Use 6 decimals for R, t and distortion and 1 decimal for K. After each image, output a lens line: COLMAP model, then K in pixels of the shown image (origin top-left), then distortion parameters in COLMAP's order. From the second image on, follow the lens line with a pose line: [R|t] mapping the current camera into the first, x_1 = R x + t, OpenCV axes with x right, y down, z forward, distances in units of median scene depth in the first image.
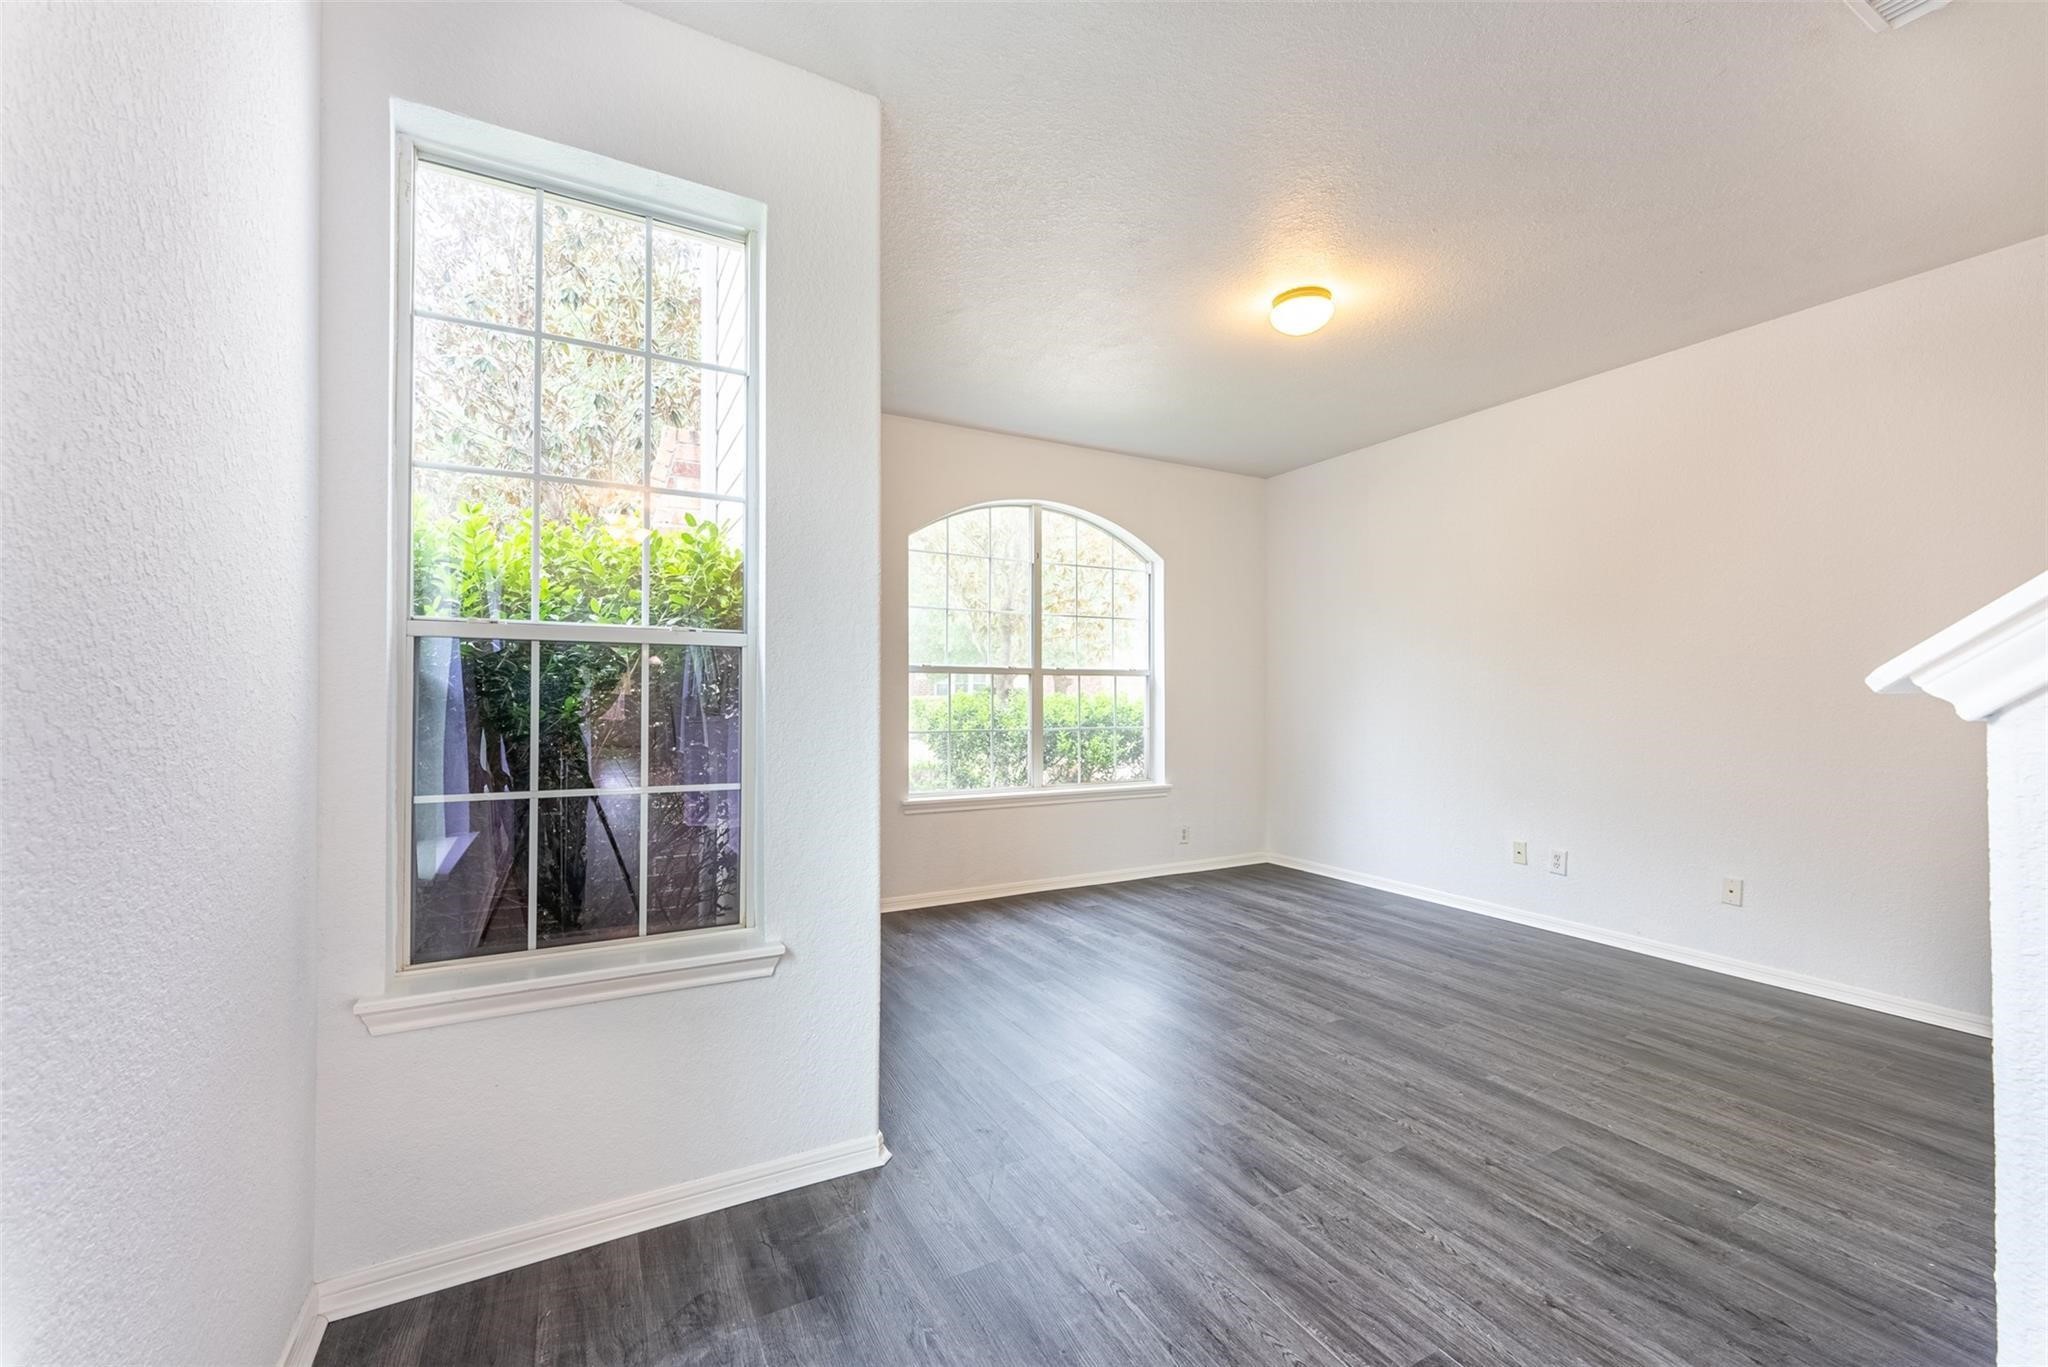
lens RADIAL K [[828.0, 0, 1018.5], [0, 828.0, 685.2], [0, 0, 1]] dist [-0.000032, 0.000300]
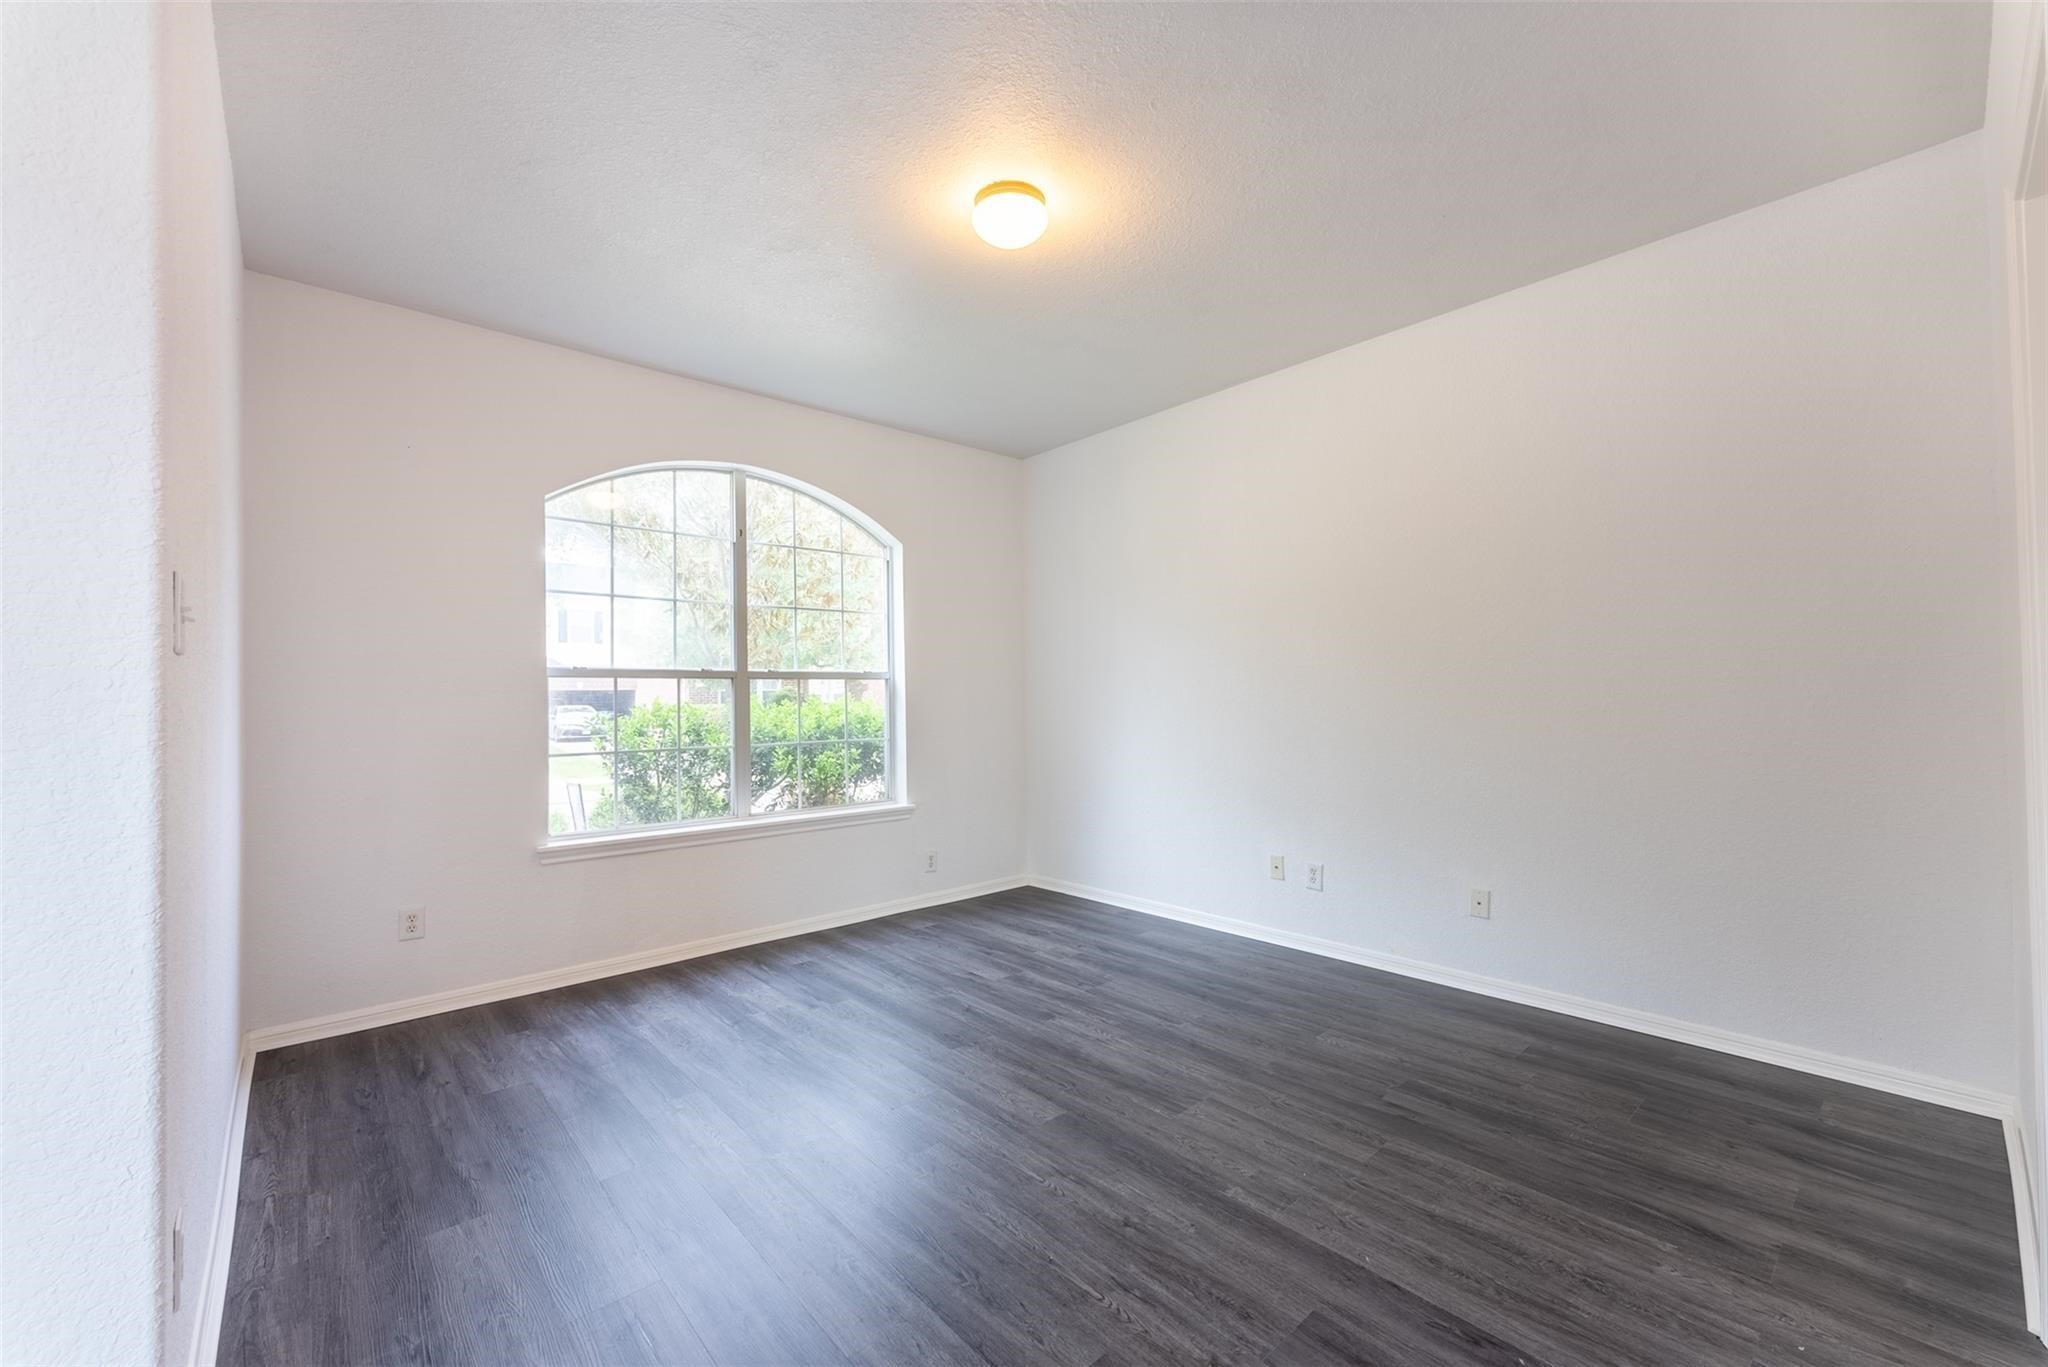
lens RADIAL K [[828.0, 0, 1018.5], [0, 828.0, 685.2], [0, 0, 1]] dist [-0.000032, 0.000300]
pose [[0.974474, -0.011811, 0.224188, 0.138881], [0.013315, 0.999898, -0.005201, 0.002149], [-0.224104, 0.008053, 0.974532, 0.190810]]
